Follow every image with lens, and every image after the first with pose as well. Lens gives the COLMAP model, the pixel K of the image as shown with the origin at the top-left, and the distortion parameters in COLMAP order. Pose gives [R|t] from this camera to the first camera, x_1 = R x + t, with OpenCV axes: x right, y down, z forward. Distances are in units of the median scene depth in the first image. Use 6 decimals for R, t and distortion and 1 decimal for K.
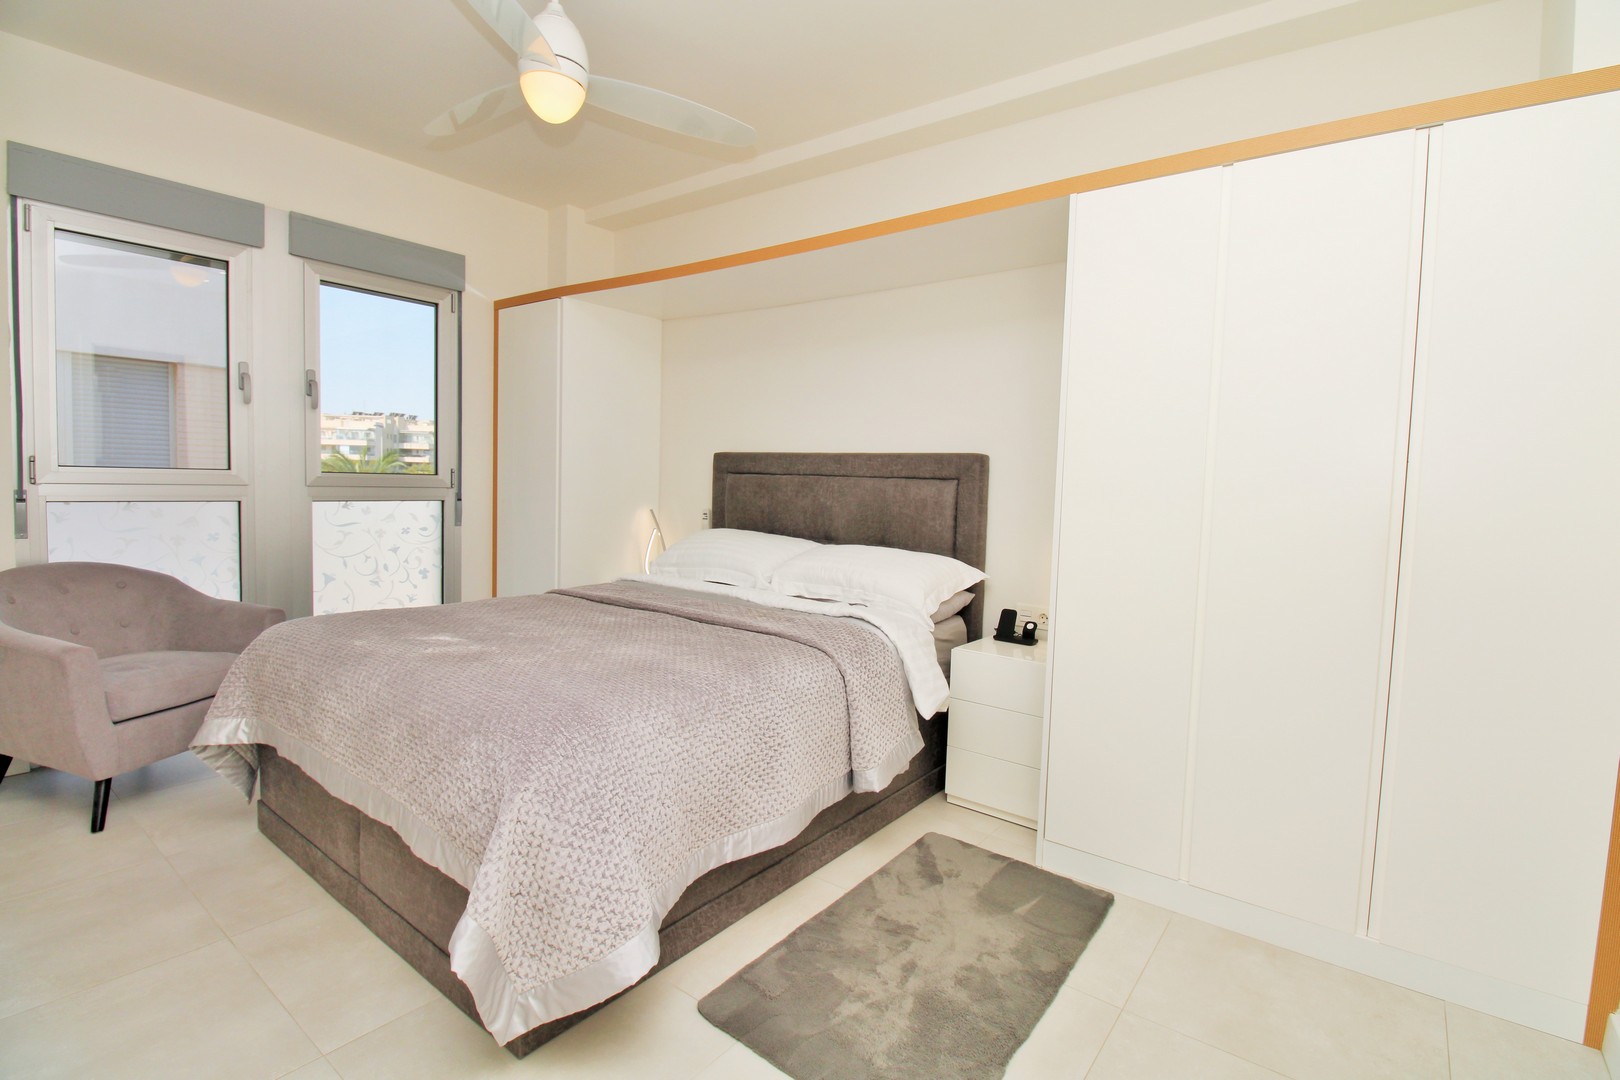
lens RADIAL K [[758.2, 0, 808.9], [0, 758.2, 534.7], [0, 0, 1]] dist [-0.003390, -0.009067]
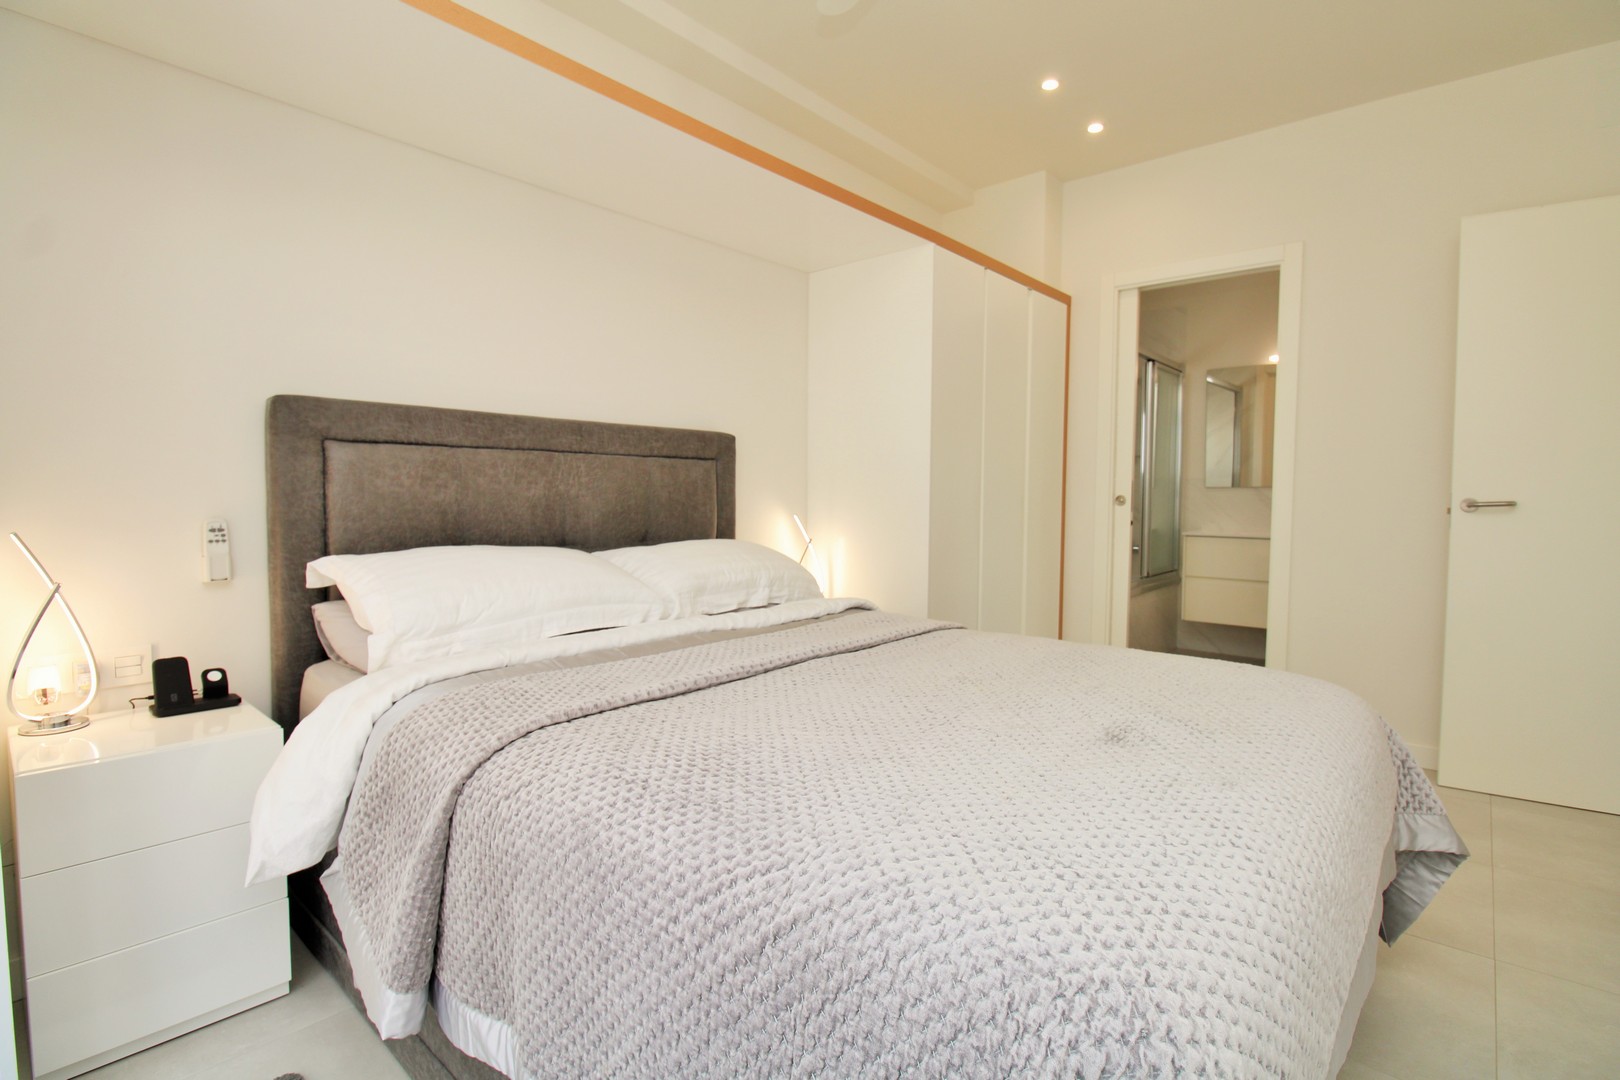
lens RADIAL K [[758.2, 0, 811.0], [0, 758.2, 537.2], [0, 0, 1]] dist [-0.003390, -0.009067]
pose [[0.080279, -0.083463, 0.993272, -0.672102], [0.072951, 0.994308, 0.077654, -0.039403], [-0.994099, 0.066226, 0.085911, 0.753915]]
